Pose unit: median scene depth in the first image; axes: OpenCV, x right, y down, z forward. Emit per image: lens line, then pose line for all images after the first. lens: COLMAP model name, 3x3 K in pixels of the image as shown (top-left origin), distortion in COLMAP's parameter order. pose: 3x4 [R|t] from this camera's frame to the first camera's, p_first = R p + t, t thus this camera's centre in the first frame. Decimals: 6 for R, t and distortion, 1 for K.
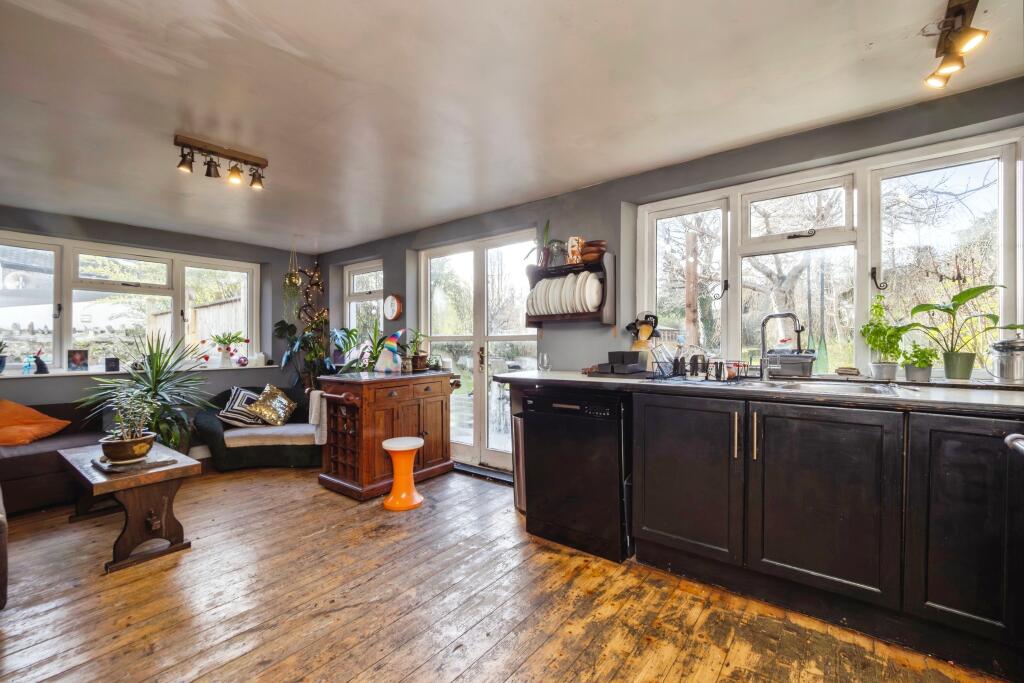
lens RADIAL K [[433.8, 0, 507.2], [0, 433.8, 344.5], [0, 0, 1]] dist [0.002290, 0.000424]
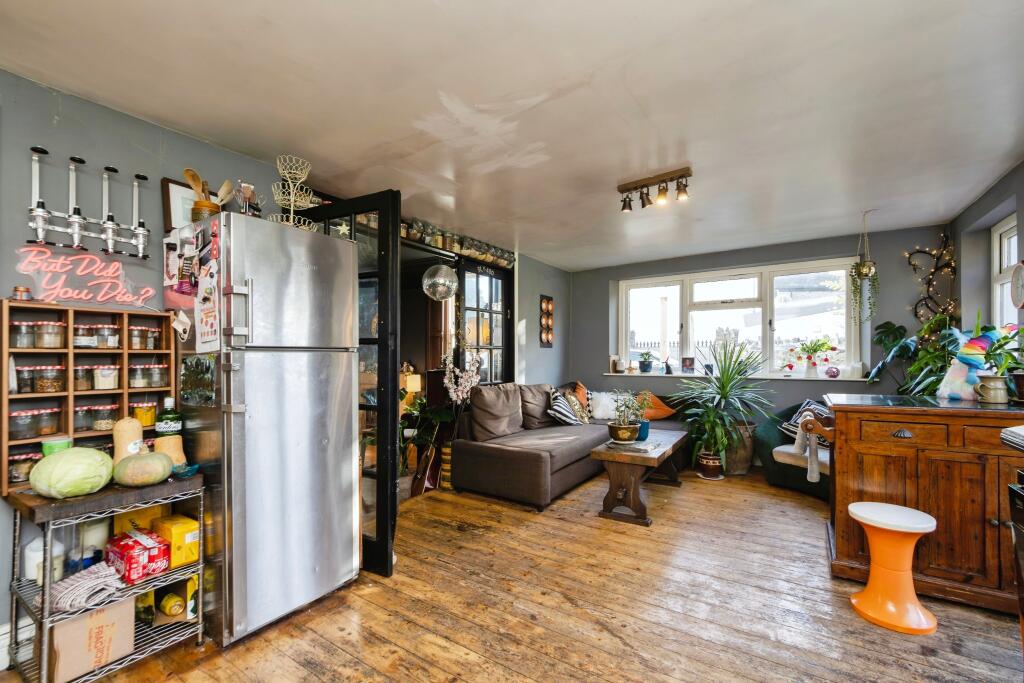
lens RADIAL K [[433.8, 0, 506.9], [0, 433.8, 351.6], [0, 0, 1]] dist [0.002290, 0.000424]
pose [[0.080537, -0.005652, -0.996736, 0.285107], [0.004683, 0.999975, -0.005292, -0.001377], [0.996741, -0.004242, 0.080561, 0.366083]]
